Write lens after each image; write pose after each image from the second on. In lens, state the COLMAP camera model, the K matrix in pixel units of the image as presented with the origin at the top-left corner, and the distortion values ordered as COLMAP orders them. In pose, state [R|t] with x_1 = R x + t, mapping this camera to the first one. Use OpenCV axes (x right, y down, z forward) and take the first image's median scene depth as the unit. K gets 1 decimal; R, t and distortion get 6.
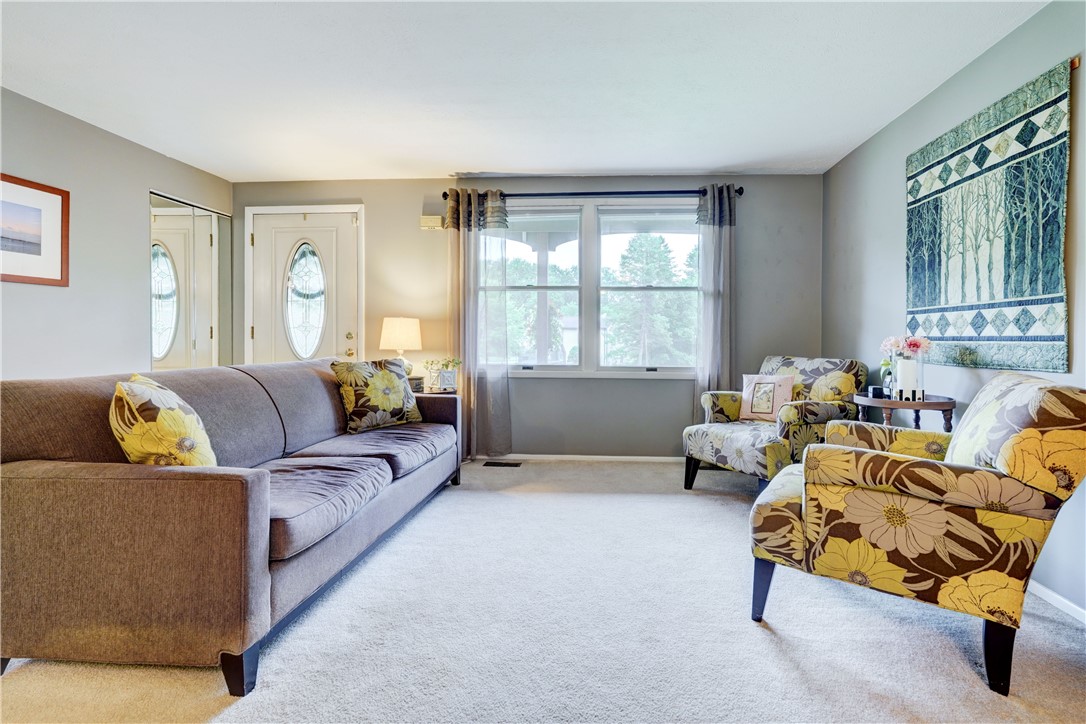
lens RADIAL K [[496.8, 0, 564.0], [0, 496.8, 338.4], [0, 0, 1]] dist [-0.004442, 0.003085]
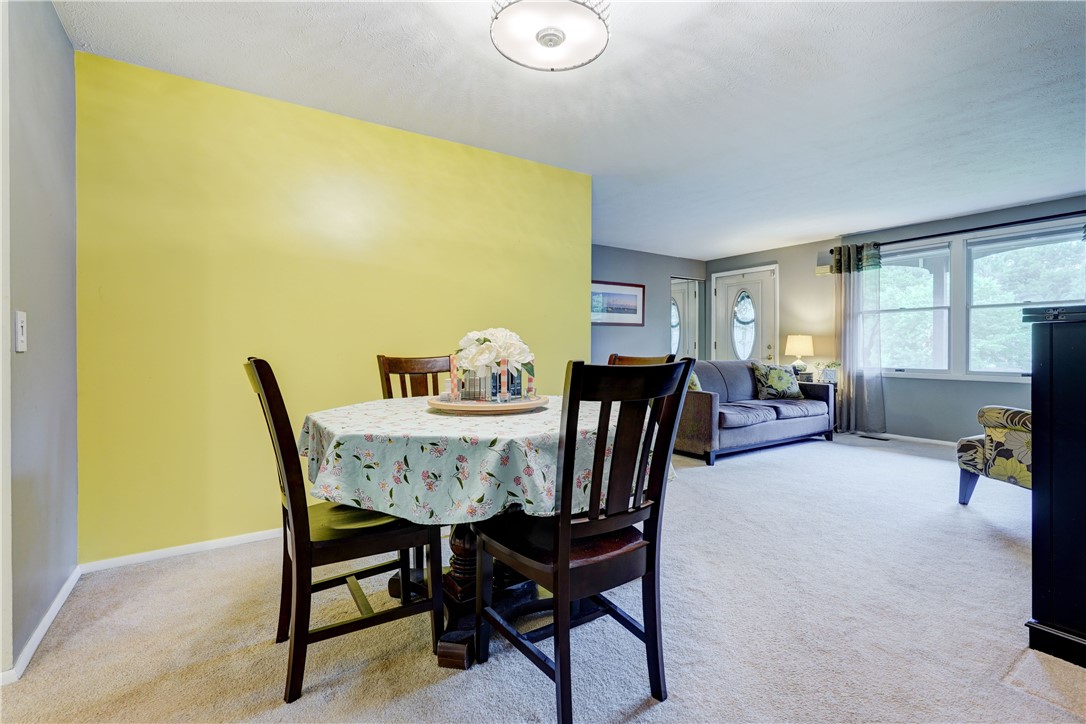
lens RADIAL K [[496.8, 0, 548.2], [0, 496.8, 354.1], [0, 0, 1]] dist [-0.004442, 0.003085]
pose [[0.630240, 0.007048, -0.776369, 0.902217], [-0.000384, 0.999962, 0.008766, 0.010783], [0.776401, -0.005227, 0.630218, -1.403576]]
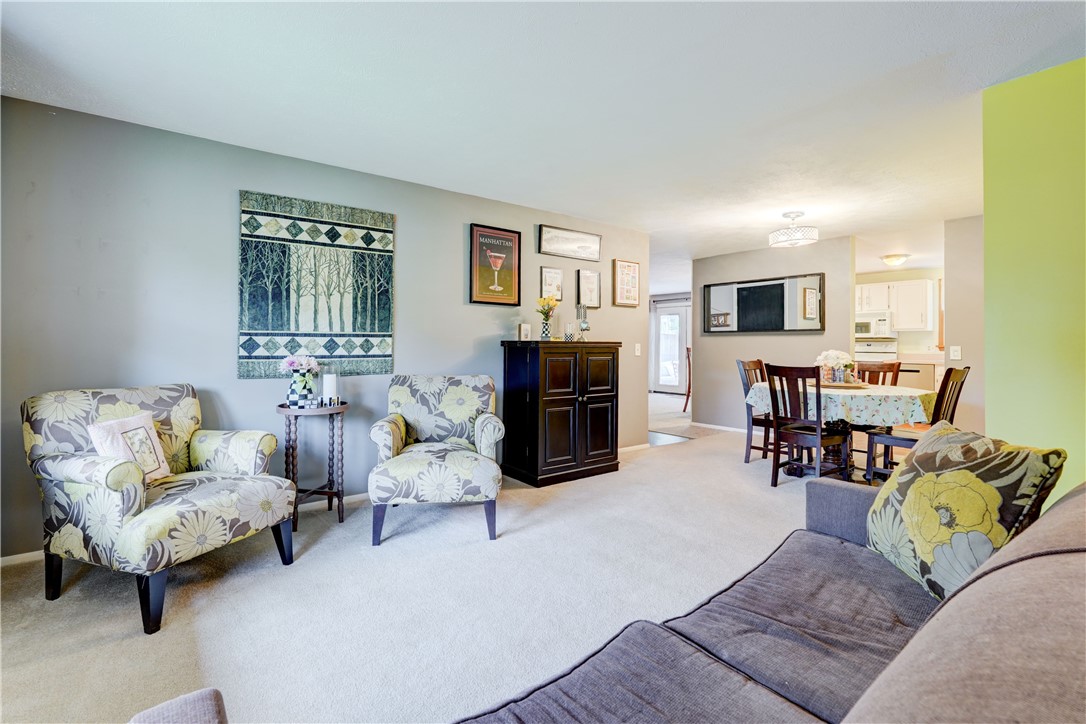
lens RADIAL K [[496.8, 0, 543.3], [0, 496.8, 344.3], [0, 0, 1]] dist [-0.004442, 0.003085]
pose [[-0.677446, -0.004586, 0.735558, -0.549678], [-0.005308, 0.999985, 0.001346, -0.033541], [-0.735553, -0.002993, -0.677460, 1.232739]]
